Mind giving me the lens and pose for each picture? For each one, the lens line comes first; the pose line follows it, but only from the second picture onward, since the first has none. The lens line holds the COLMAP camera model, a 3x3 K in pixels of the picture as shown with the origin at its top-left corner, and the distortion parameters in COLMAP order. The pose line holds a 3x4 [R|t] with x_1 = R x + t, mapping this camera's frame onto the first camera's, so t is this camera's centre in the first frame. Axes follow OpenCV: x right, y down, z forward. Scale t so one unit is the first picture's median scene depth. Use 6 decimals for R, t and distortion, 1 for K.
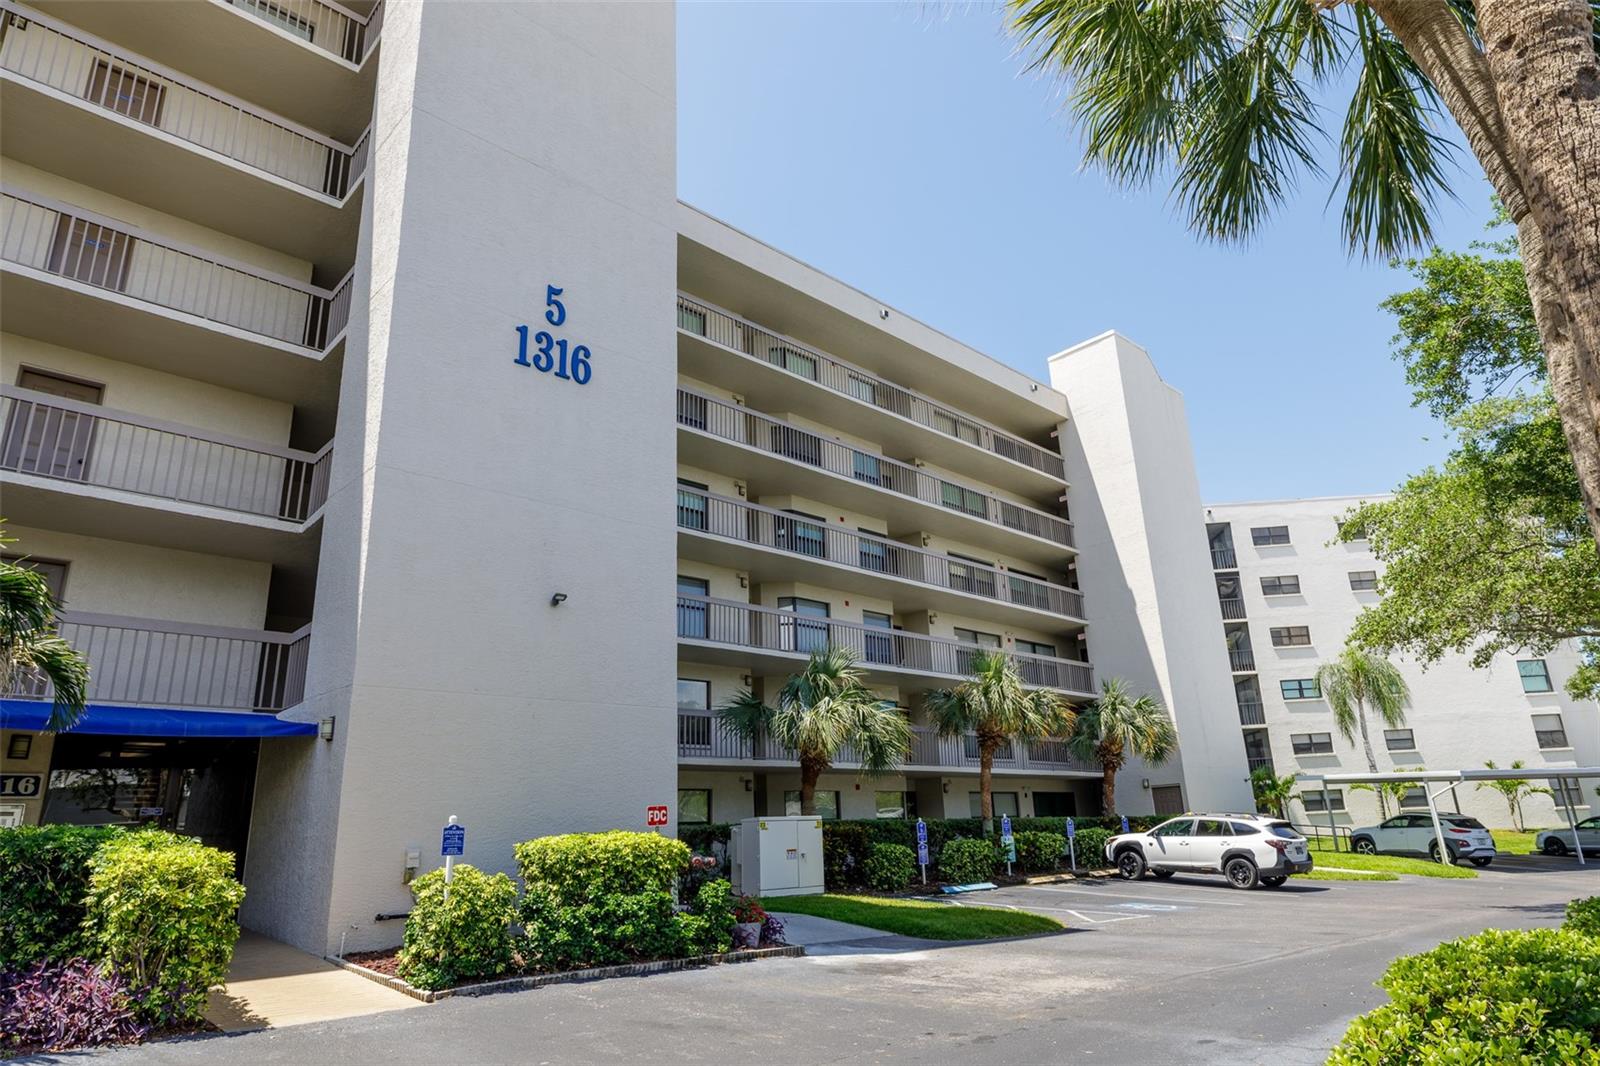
lens RADIAL K [[934.8, 0, 797.3], [0, 934.8, 536.1], [0, 0, 1]] dist [-0.017883, -0.000249]
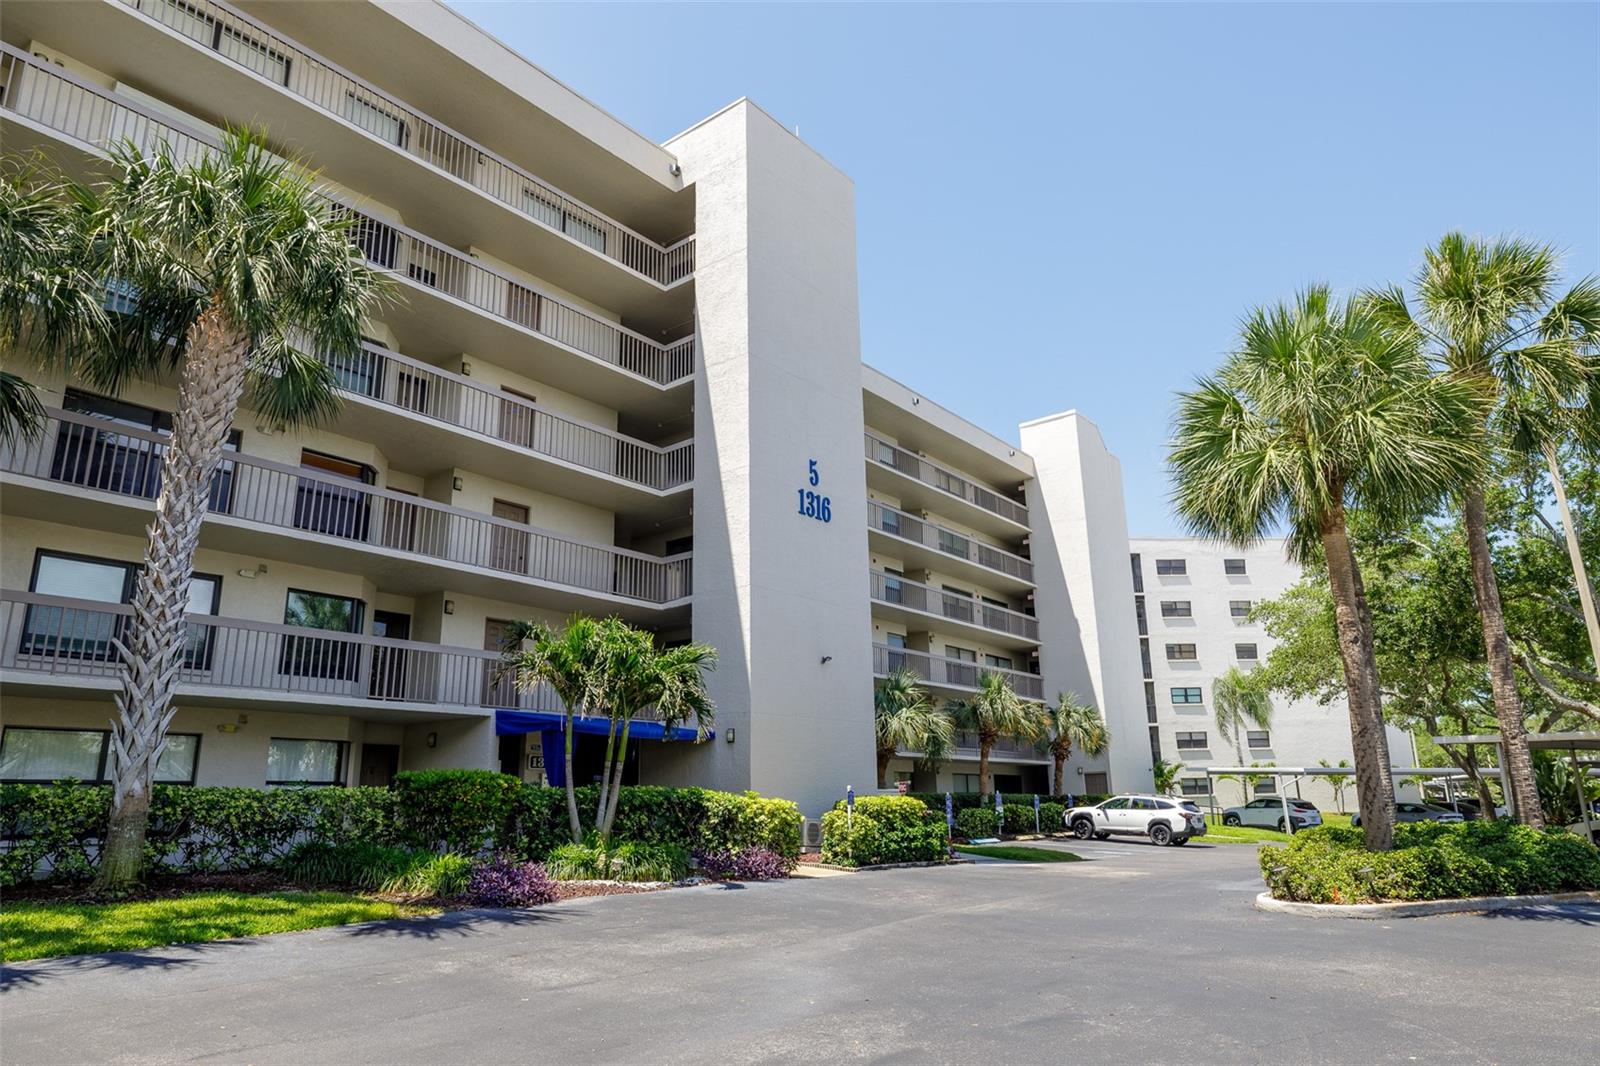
lens RADIAL K [[913.8, 0, 828.6], [0, 913.8, 561.6], [0, 0, 1]] dist [-0.001080, -0.056095]
pose [[0.990044, 0.055465, 0.129371, -0.183004], [-0.061460, 0.997191, 0.042814, -0.069677], [-0.126633, -0.050339, 0.990671, -0.243720]]
